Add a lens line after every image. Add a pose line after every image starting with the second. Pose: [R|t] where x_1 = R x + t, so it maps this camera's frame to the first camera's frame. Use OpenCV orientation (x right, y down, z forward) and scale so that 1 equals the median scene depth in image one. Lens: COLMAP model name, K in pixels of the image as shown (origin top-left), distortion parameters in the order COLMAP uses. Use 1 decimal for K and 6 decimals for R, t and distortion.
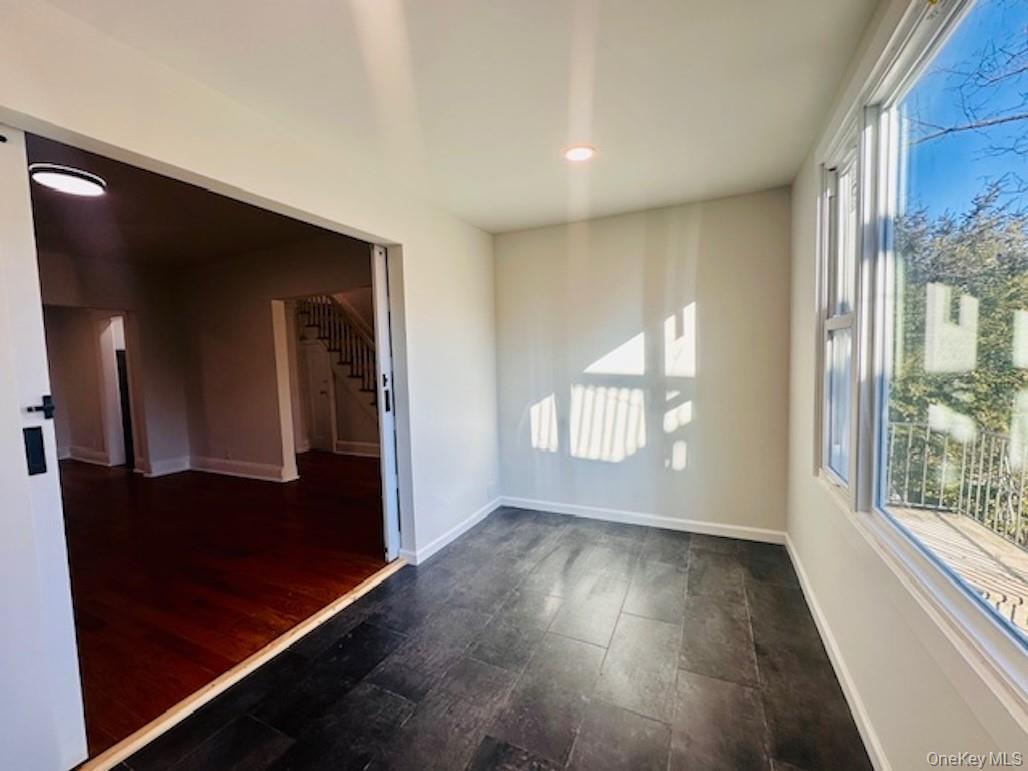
lens RADIAL K [[410.3, 0, 514.0], [0, 410.3, 385.5], [0, 0, 1]] dist [-0.000951, -0.000382]
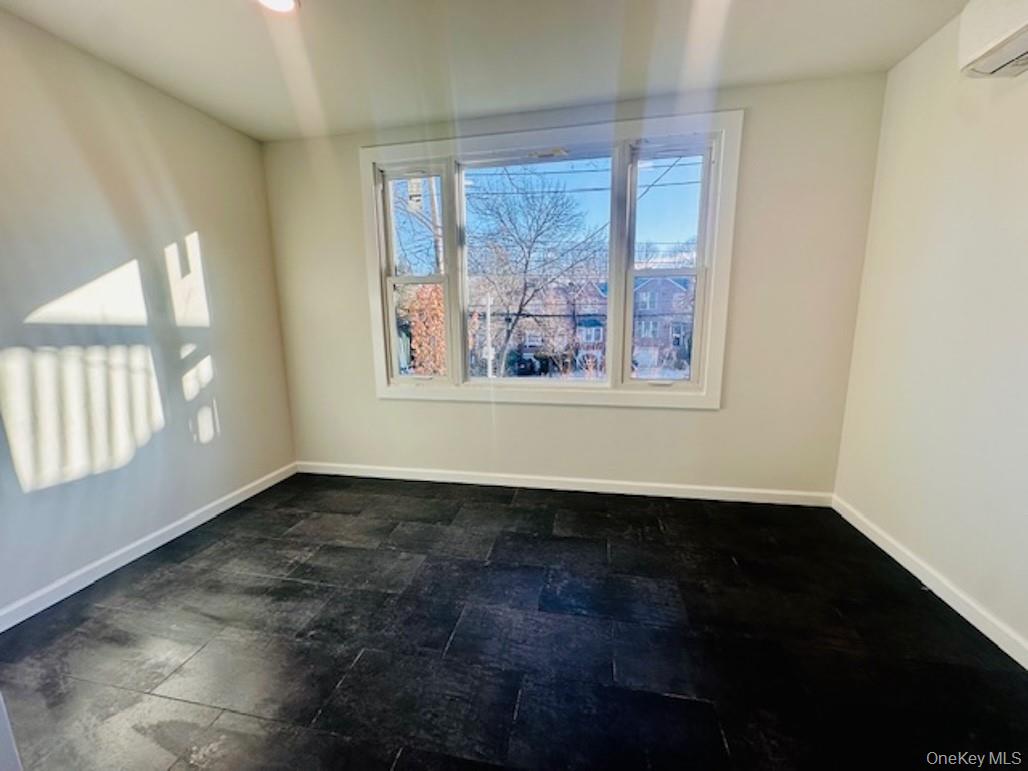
lens RADIAL K [[410.3, 0, 514.0], [0, 410.3, 385.5], [0, 0, 1]] dist [-0.000951, -0.000382]
pose [[-0.249202, -0.132463, 0.959350, -0.515902], [0.080234, 0.984372, 0.156760, 0.016851], [-0.965122, 0.116038, -0.234680, 0.602739]]
